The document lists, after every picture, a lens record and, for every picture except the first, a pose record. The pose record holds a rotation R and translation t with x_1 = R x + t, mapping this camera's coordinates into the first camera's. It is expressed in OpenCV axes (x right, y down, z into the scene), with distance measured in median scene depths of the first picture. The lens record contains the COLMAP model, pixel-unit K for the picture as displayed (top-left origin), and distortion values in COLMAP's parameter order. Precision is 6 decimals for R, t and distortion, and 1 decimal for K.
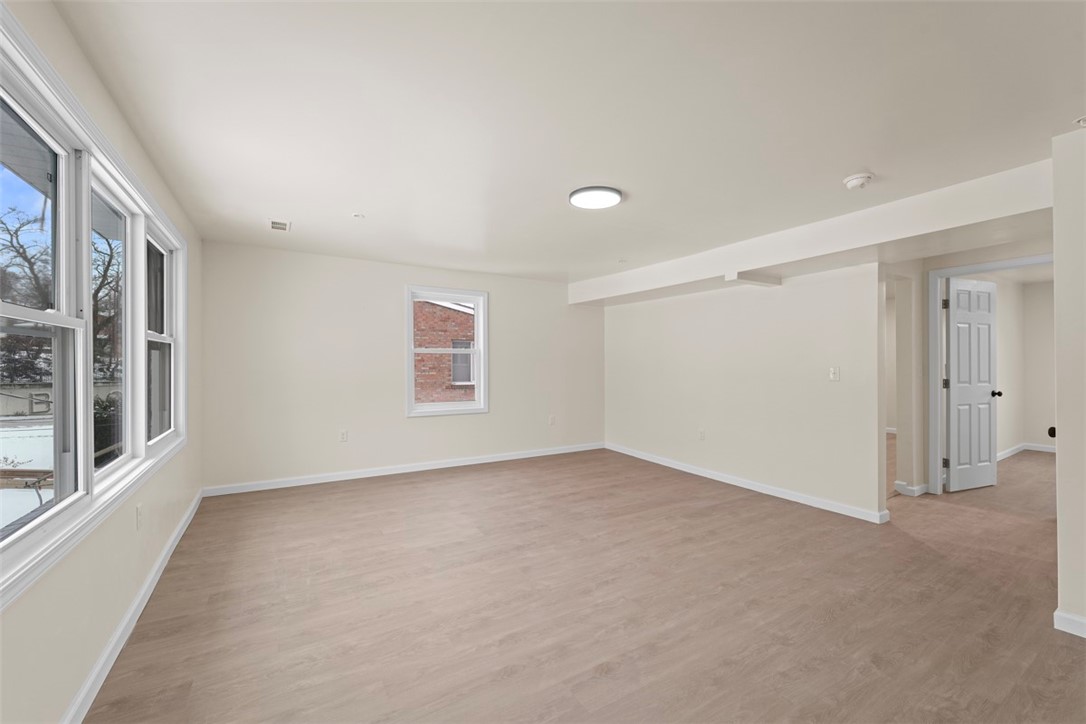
lens RADIAL K [[432.9, 0, 537.9], [0, 432.9, 363.7], [0, 0, 1]] dist [0.001639, -0.001534]
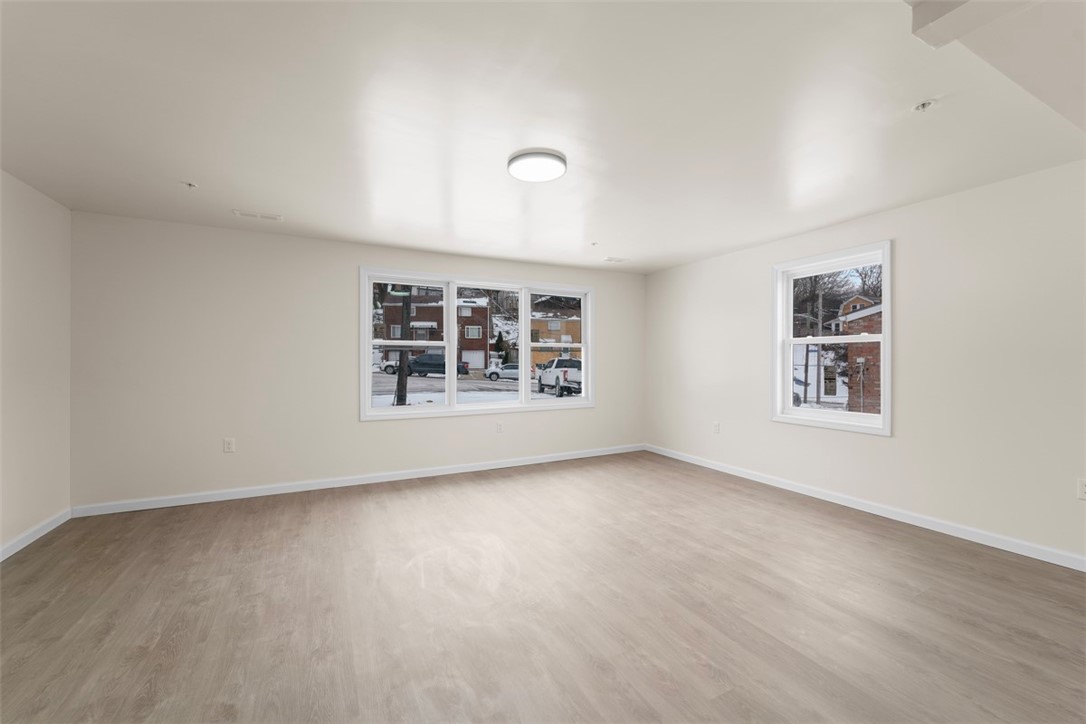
lens RADIAL K [[432.9, 0, 544.1], [0, 432.9, 361.9], [0, 0, 1]] dist [0.001639, -0.001534]
pose [[-0.064342, 0.000199, -0.997928, 1.006967], [0.000421, 1.000000, 0.000173, 0.012884], [0.997928, -0.000409, -0.064342, 1.061436]]
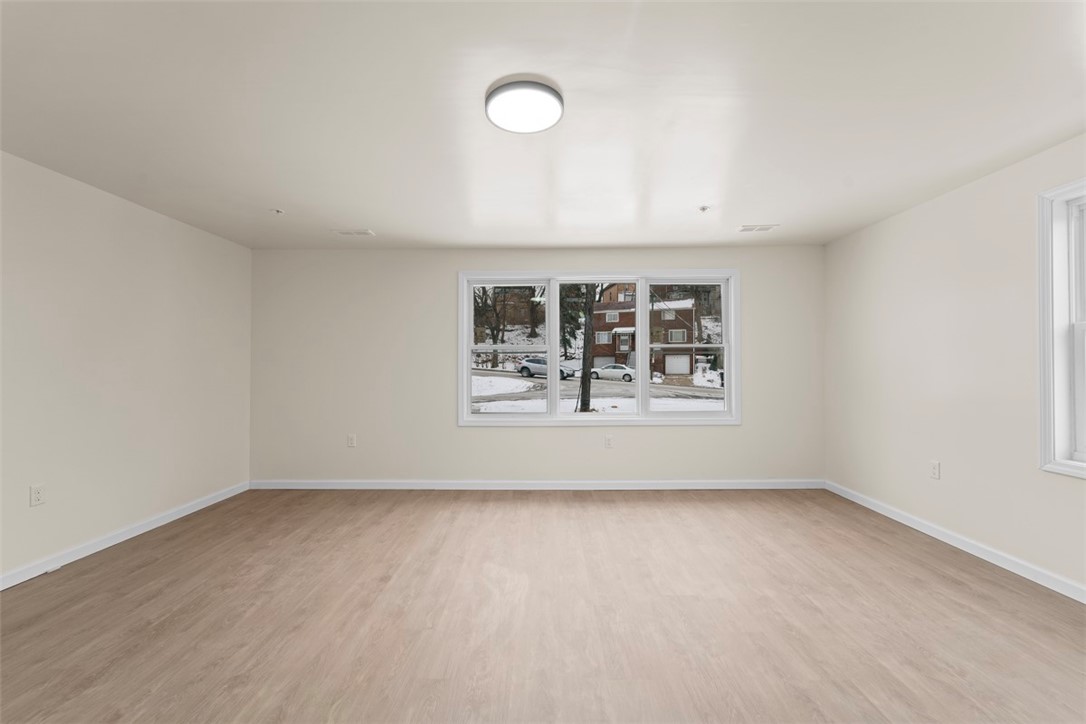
lens RADIAL K [[432.9, 0, 543.7], [0, 432.9, 361.6], [0, 0, 1]] dist [0.001639, -0.001534]
pose [[-0.518473, -0.010113, -0.855034, 0.681504], [0.002441, 0.999908, -0.013307, 0.016771], [0.855091, -0.008986, -0.518401, 1.357678]]
